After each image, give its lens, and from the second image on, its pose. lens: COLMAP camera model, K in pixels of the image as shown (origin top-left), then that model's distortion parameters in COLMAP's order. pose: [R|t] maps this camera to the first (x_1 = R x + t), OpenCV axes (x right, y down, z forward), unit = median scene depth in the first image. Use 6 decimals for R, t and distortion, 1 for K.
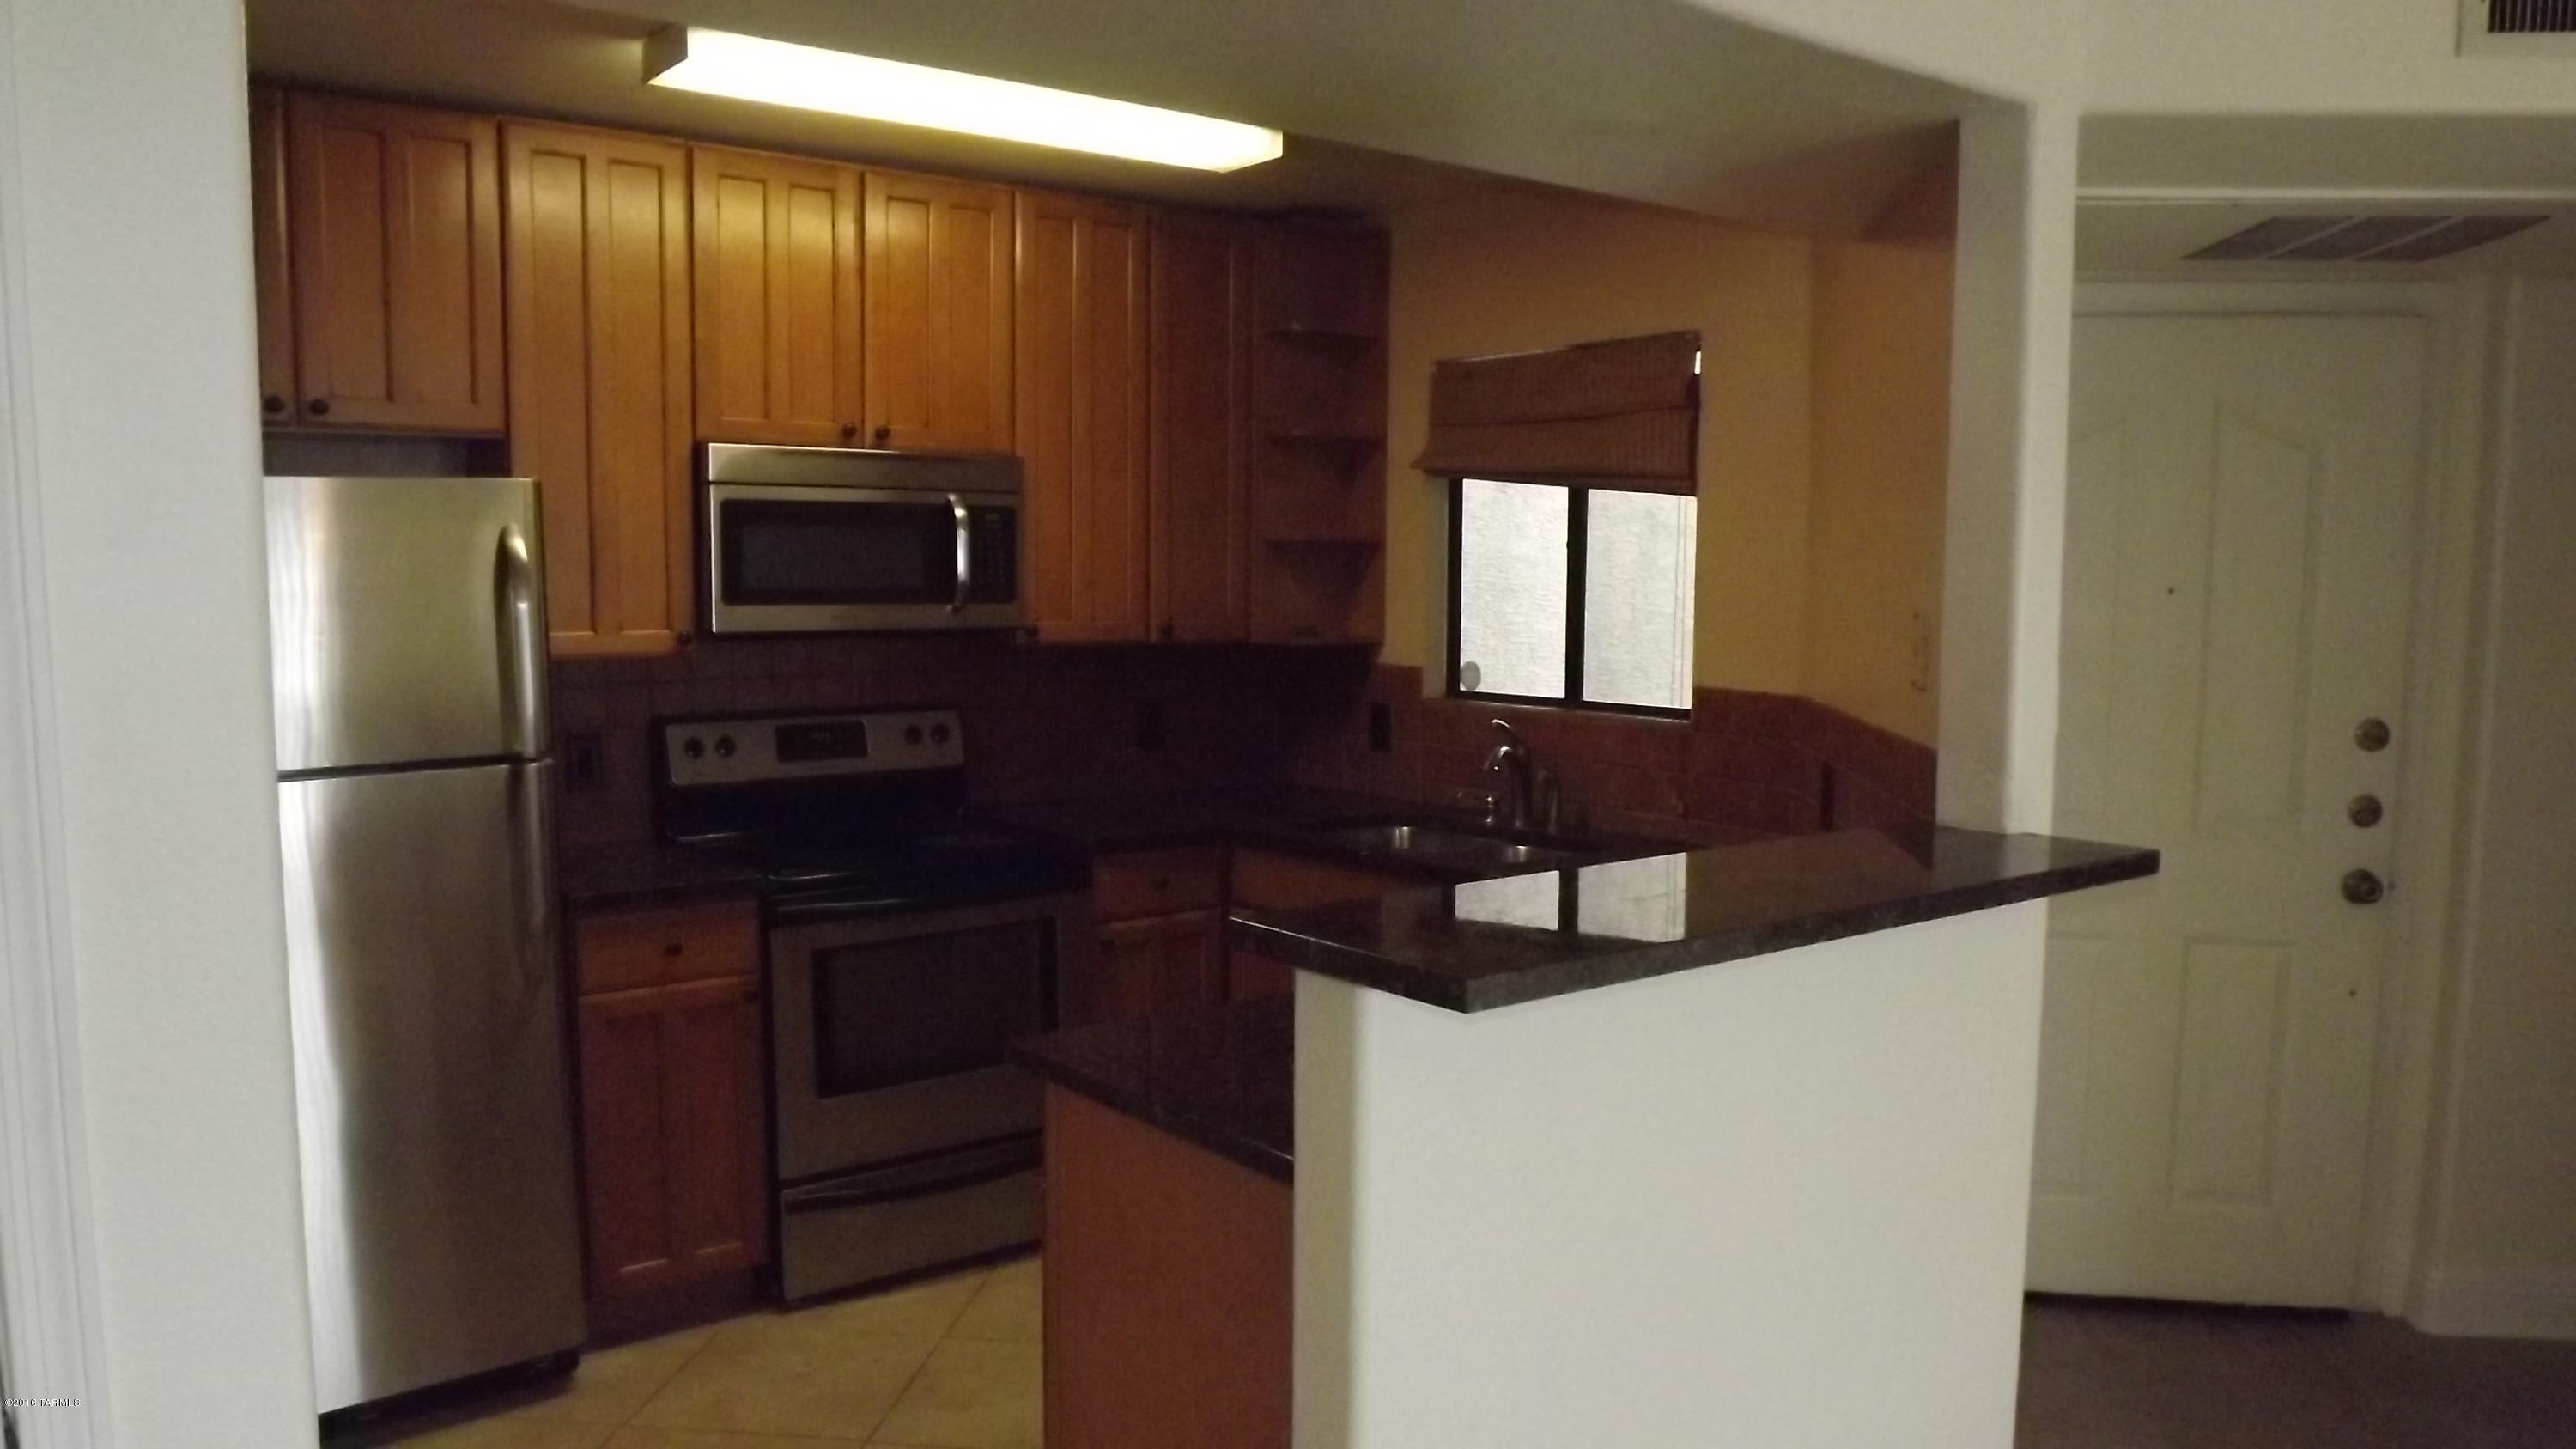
lens RADIAL K [[1854.8, 0, 1288.0], [0, 1854.8, 724.5], [0, 0, 1]] dist [-0.044764, -0.000656]
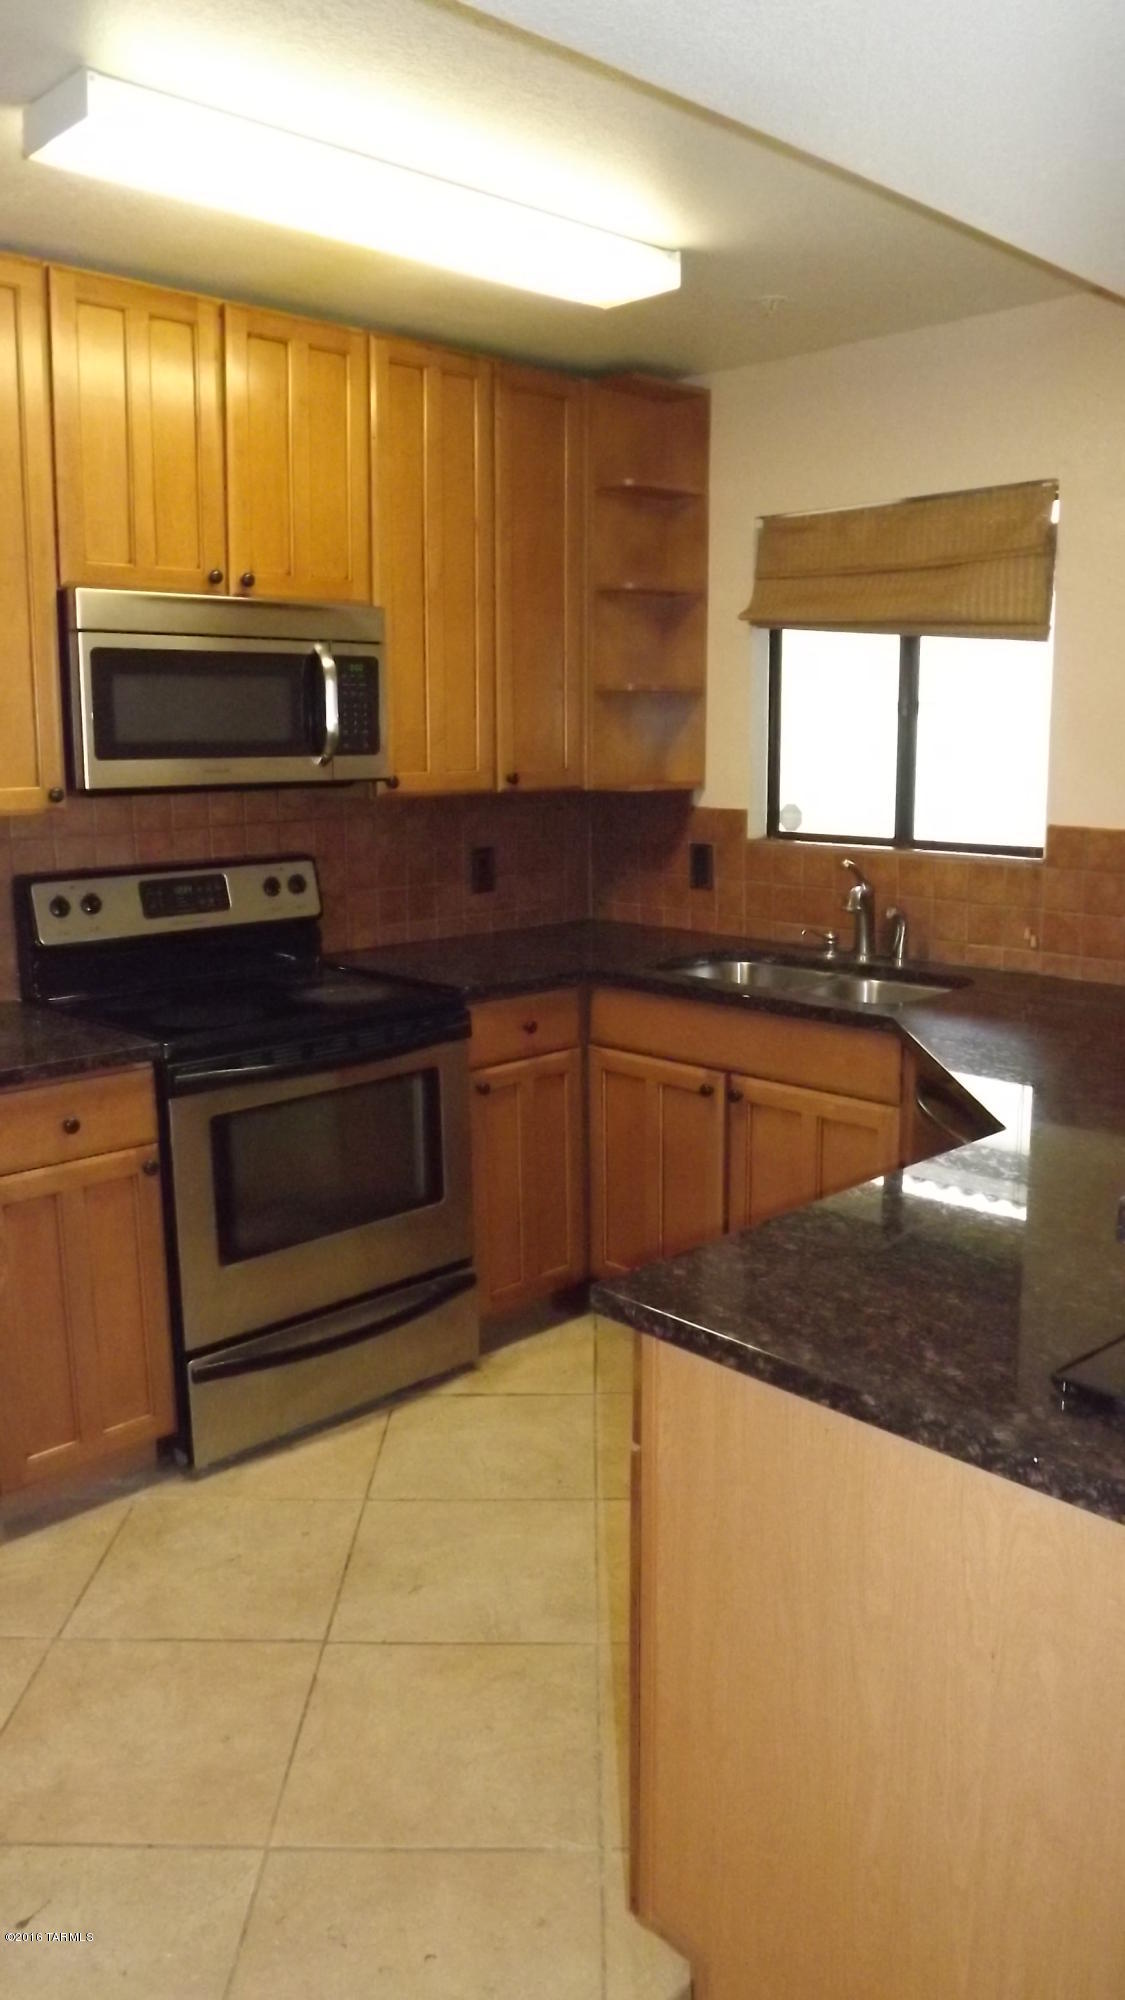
lens RADIAL K [[1439.8, 0, 568.8], [0, 1439.8, 940.5], [0, 0, 1]] dist [-0.044764, -0.000656]
pose [[0.994655, -0.026516, 0.099796, -0.128507], [0.020170, 0.997742, 0.064064, -0.012841], [-0.101270, -0.061709, 0.992943, 0.214991]]
